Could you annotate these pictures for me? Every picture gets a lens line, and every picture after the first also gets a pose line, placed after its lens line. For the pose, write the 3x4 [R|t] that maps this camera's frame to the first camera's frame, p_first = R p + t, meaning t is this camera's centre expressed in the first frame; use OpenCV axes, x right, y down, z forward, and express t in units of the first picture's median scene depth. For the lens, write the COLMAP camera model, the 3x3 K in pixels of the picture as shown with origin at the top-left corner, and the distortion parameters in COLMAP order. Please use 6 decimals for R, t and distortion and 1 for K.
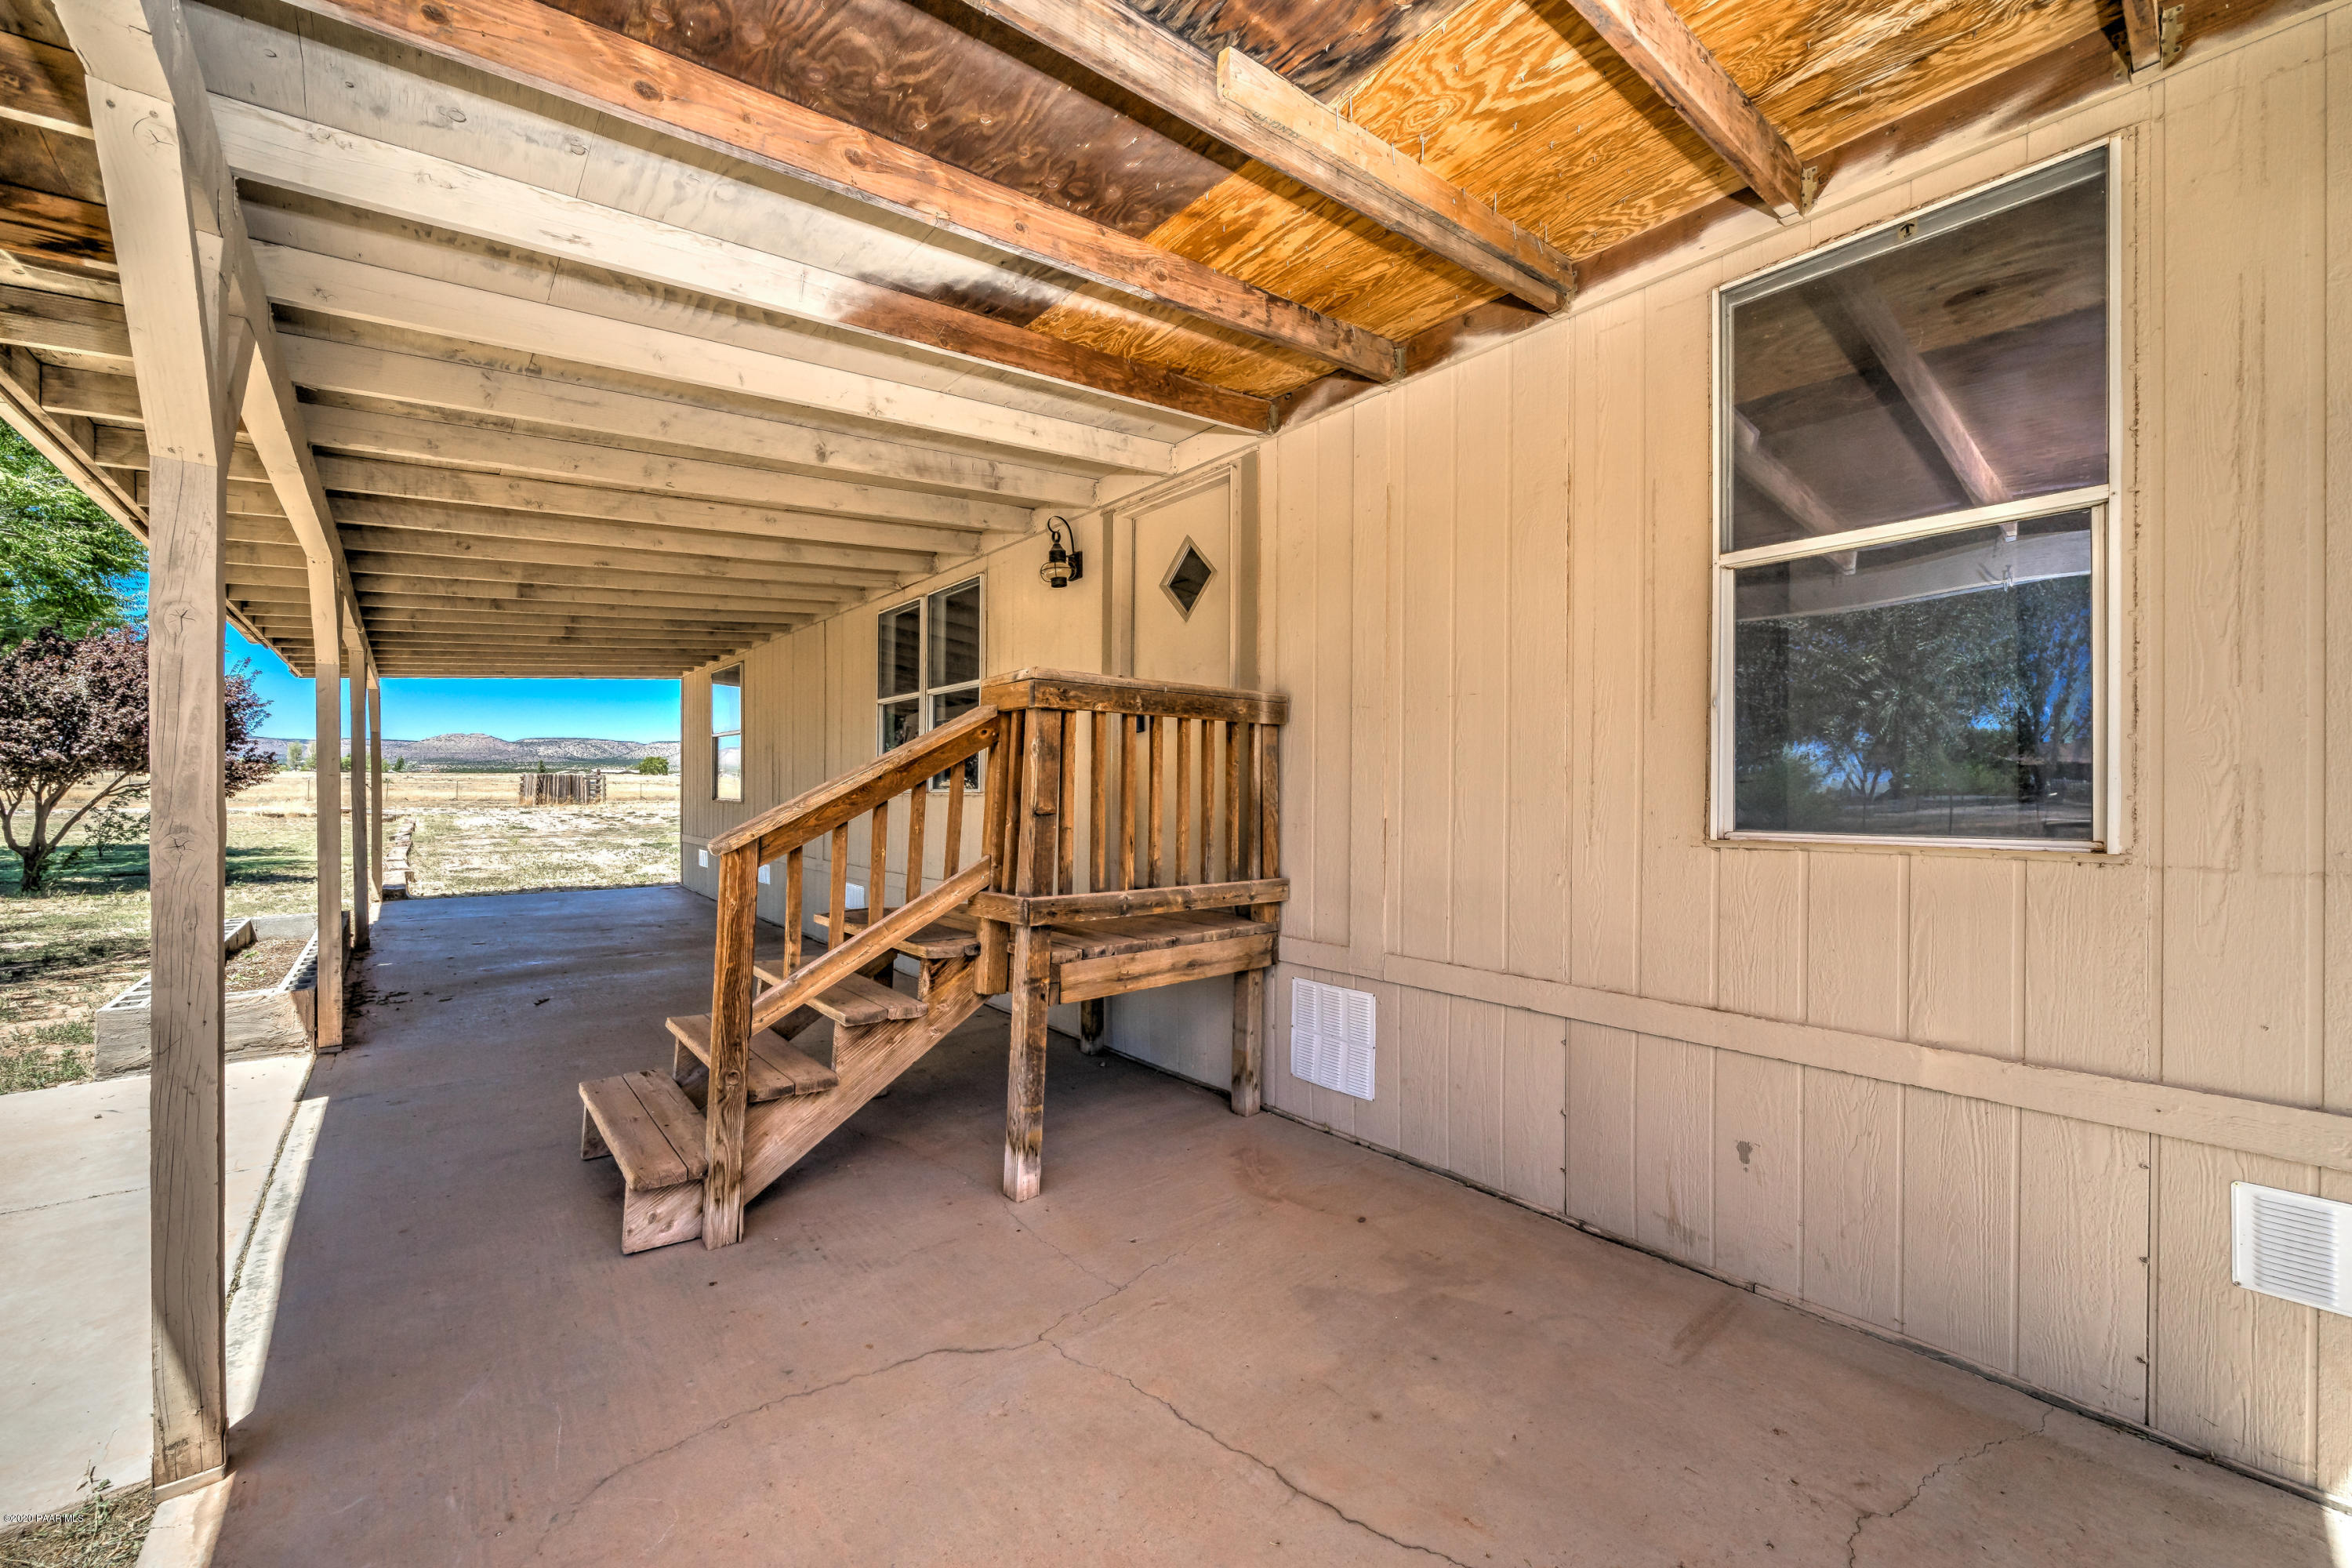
lens RADIAL K [[871.7, 0, 1160.7], [0, 871.7, 789.2], [0, 0, 1]] dist [0.000066, -0.000216]
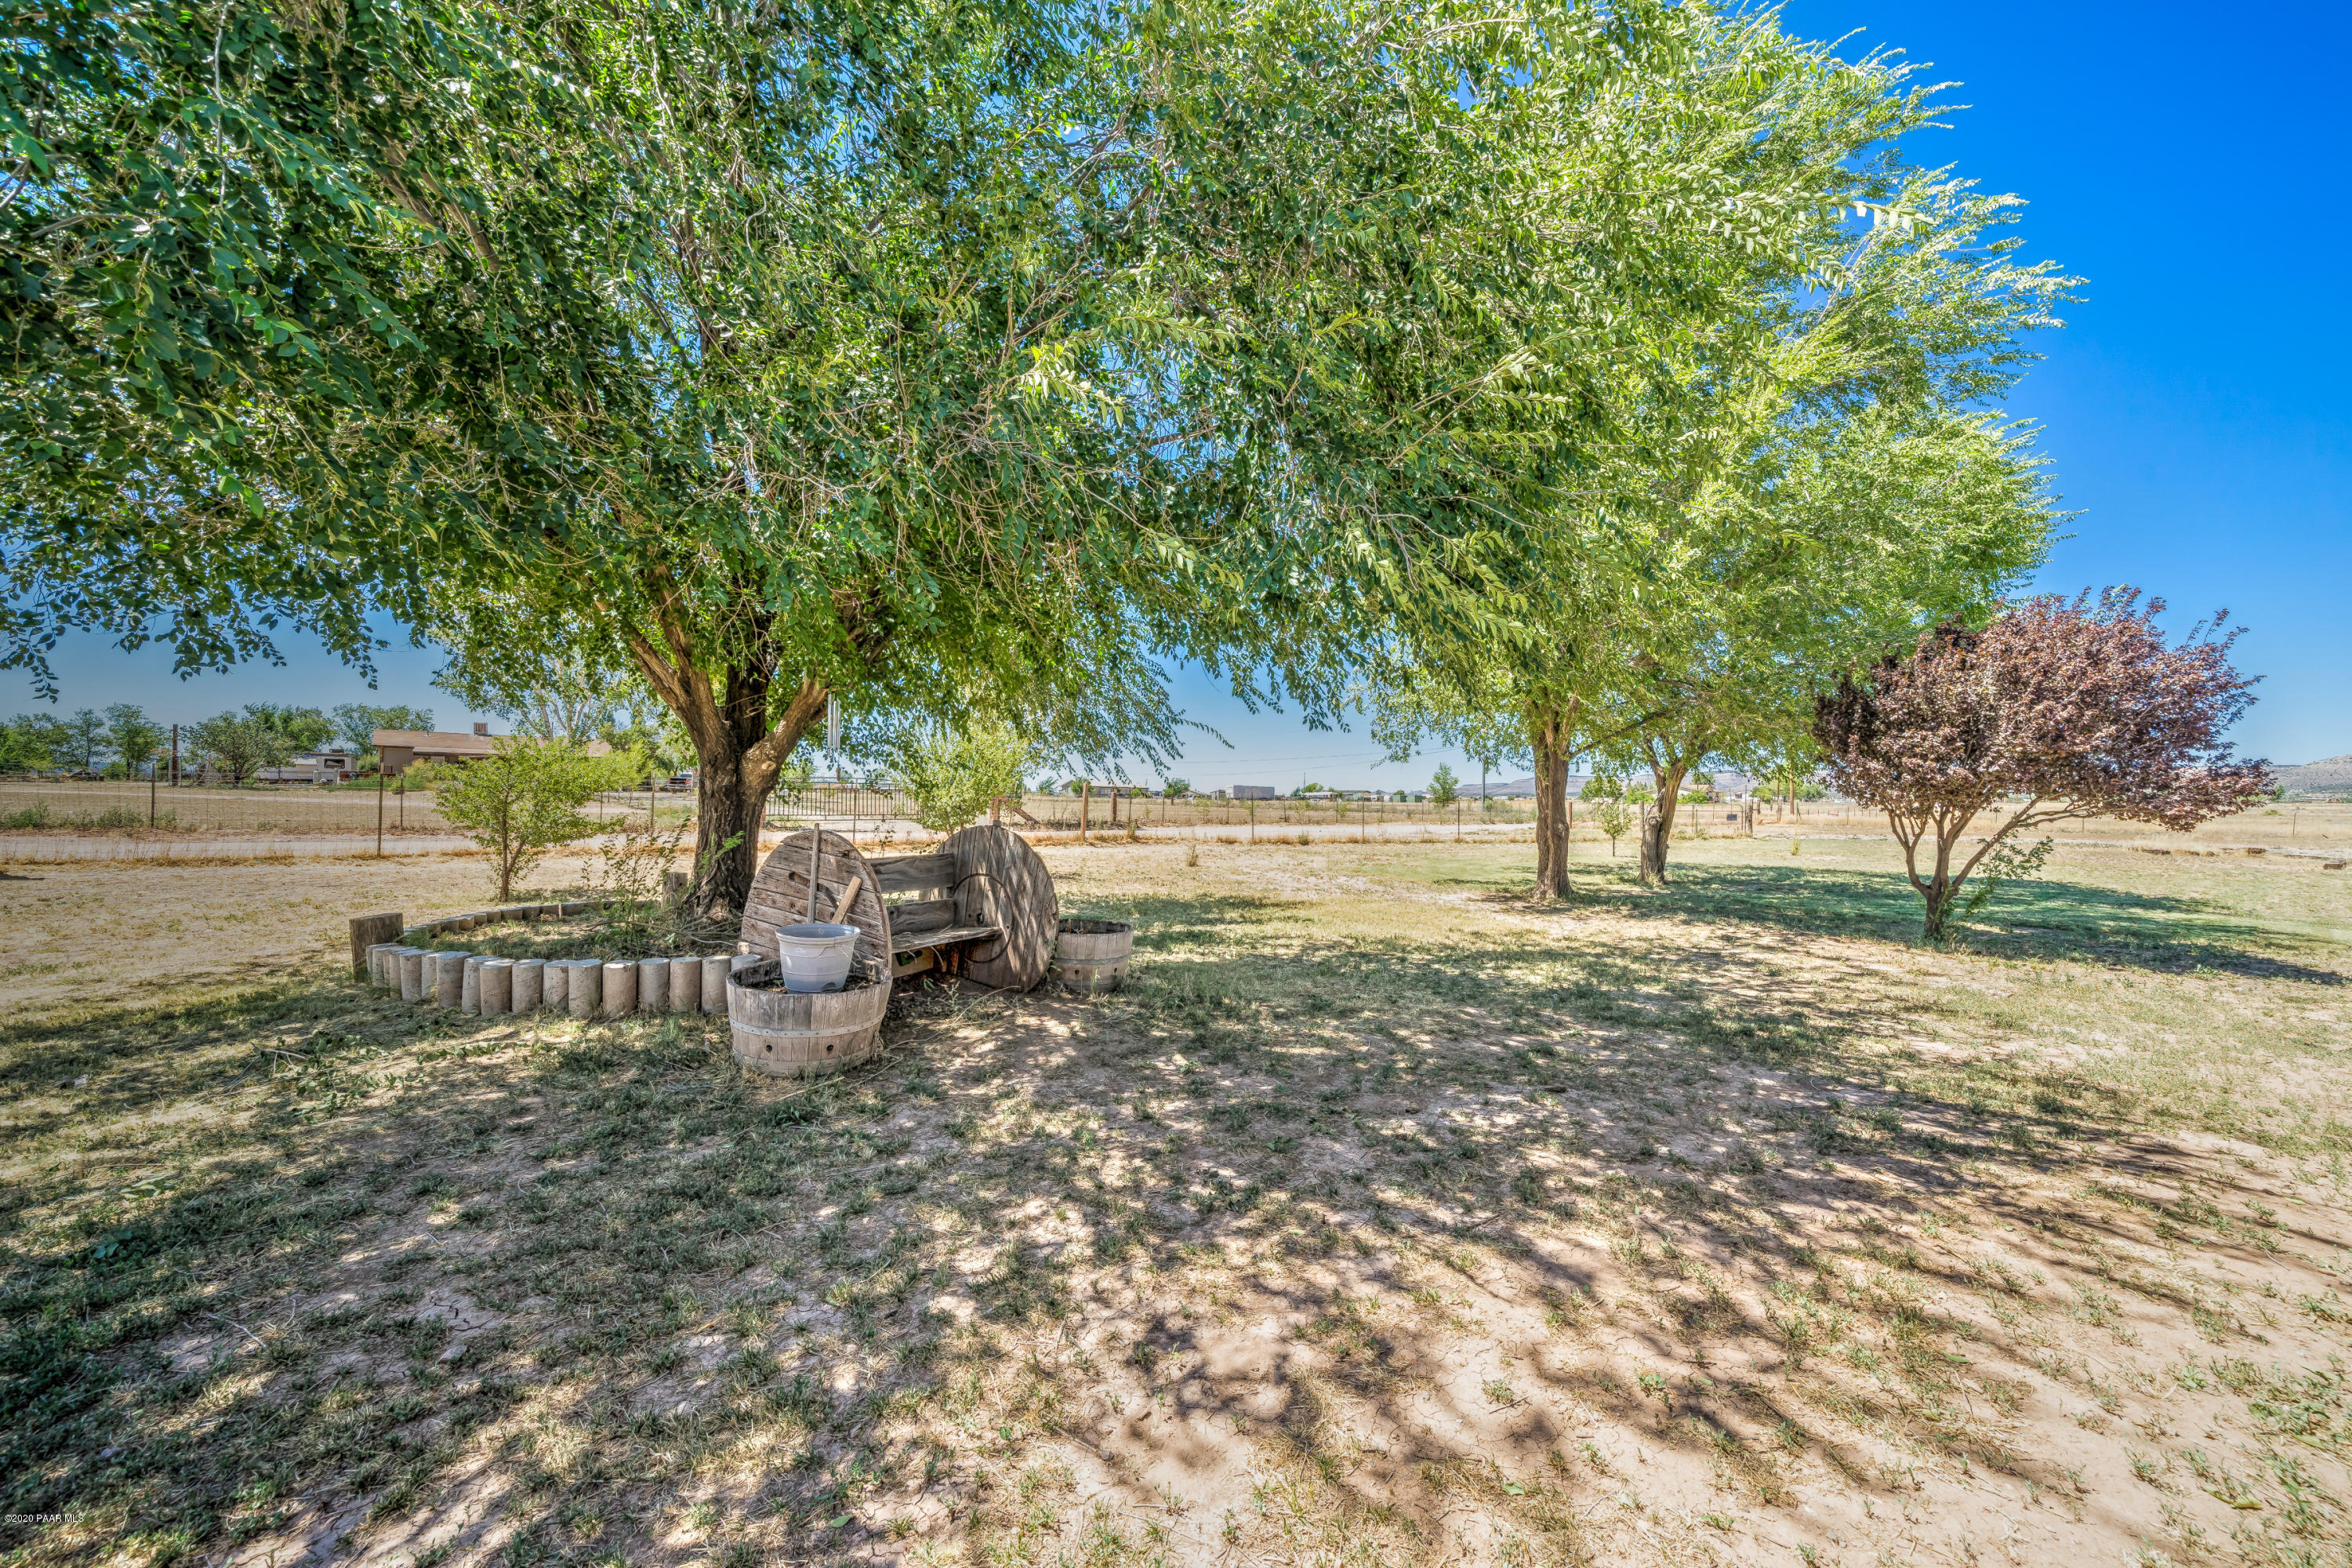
lens RADIAL K [[871.7, 0, 1160.7], [0, 871.7, 789.2], [0, 0, 1]] dist [0.000066, -0.000216]
pose [[-0.060468, -0.025237, -0.997851, -0.408665], [-0.011016, 0.999636, -0.024615, 0.001794], [0.998109, 0.009504, -0.060724, 0.304076]]
